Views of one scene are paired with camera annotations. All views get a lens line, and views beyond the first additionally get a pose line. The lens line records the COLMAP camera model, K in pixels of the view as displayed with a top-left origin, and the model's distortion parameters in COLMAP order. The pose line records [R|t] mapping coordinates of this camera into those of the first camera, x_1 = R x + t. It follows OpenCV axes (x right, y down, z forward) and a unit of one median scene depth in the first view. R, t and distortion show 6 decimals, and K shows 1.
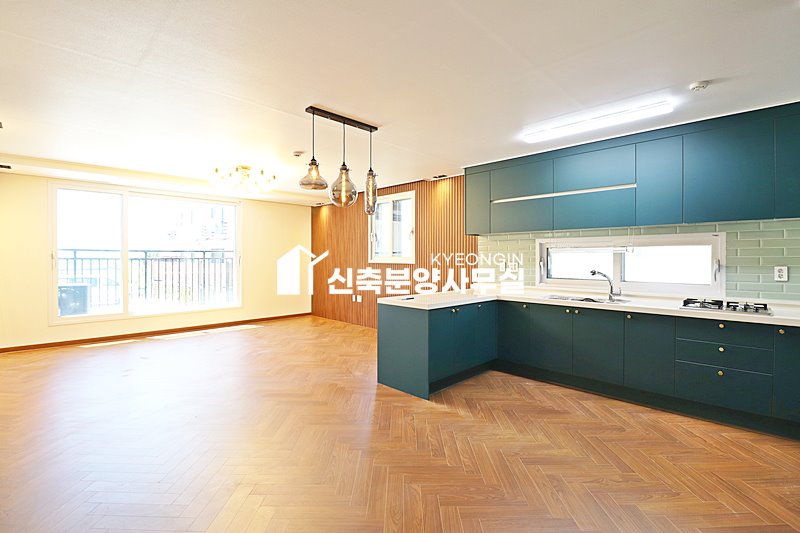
lens RADIAL K [[373.5, 0, 399.2], [0, 373.5, 260.5], [0, 0, 1]] dist [-0.004032, -0.004317]
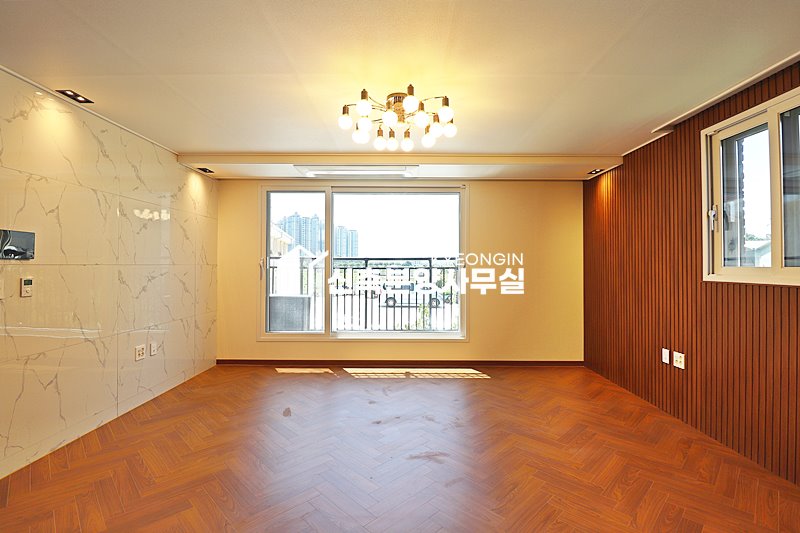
lens RADIAL K [[373.5, 0, 402.0], [0, 373.5, 259.6], [0, 0, 1]] dist [-0.004032, -0.004317]
pose [[0.710478, -0.010057, -0.703648, -0.031183], [-0.008281, 0.999709, -0.022649, -0.006486], [0.703671, 0.021919, 0.710188, 0.505904]]
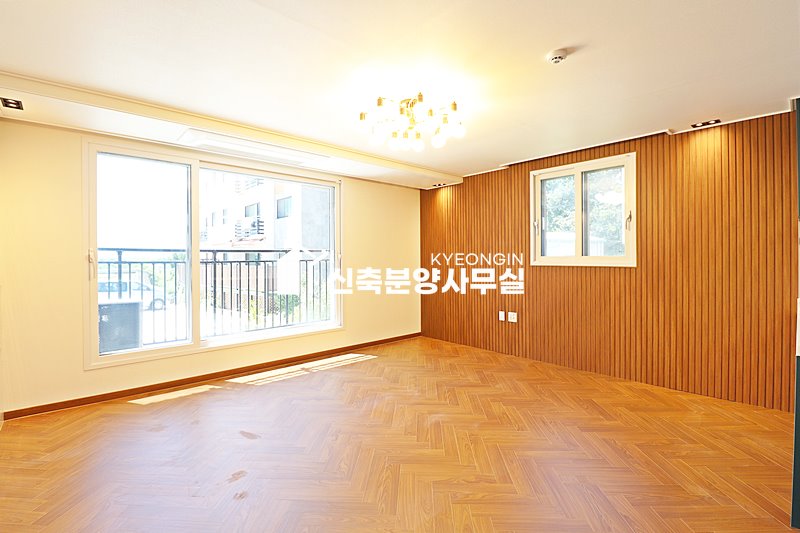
lens RADIAL K [[373.5, 0, 399.7], [0, 373.5, 258.6], [0, 0, 1]] dist [-0.004032, -0.004317]
pose [[0.999212, -0.007477, -0.038985, -0.330967], [0.007180, 0.999944, -0.007759, -0.003074], [0.039041, 0.007473, 0.999210, 0.336085]]
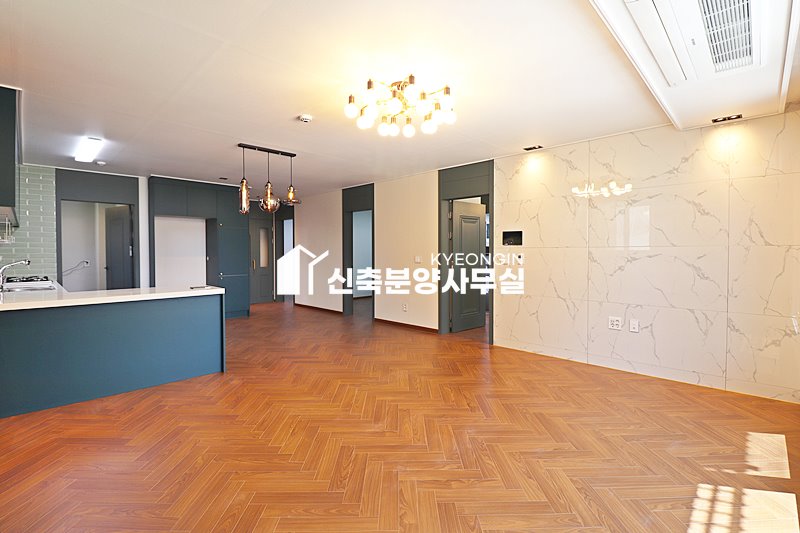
lens RADIAL K [[373.5, 0, 400.0], [0, 373.5, 261.1], [0, 0, 1]] dist [-0.004032, -0.004317]
pose [[-0.999803, -0.000657, -0.019857, -0.322336], [-0.001314, 0.999451, 0.033091, -0.004414], [0.019824, 0.033110, -0.999255, 1.260378]]
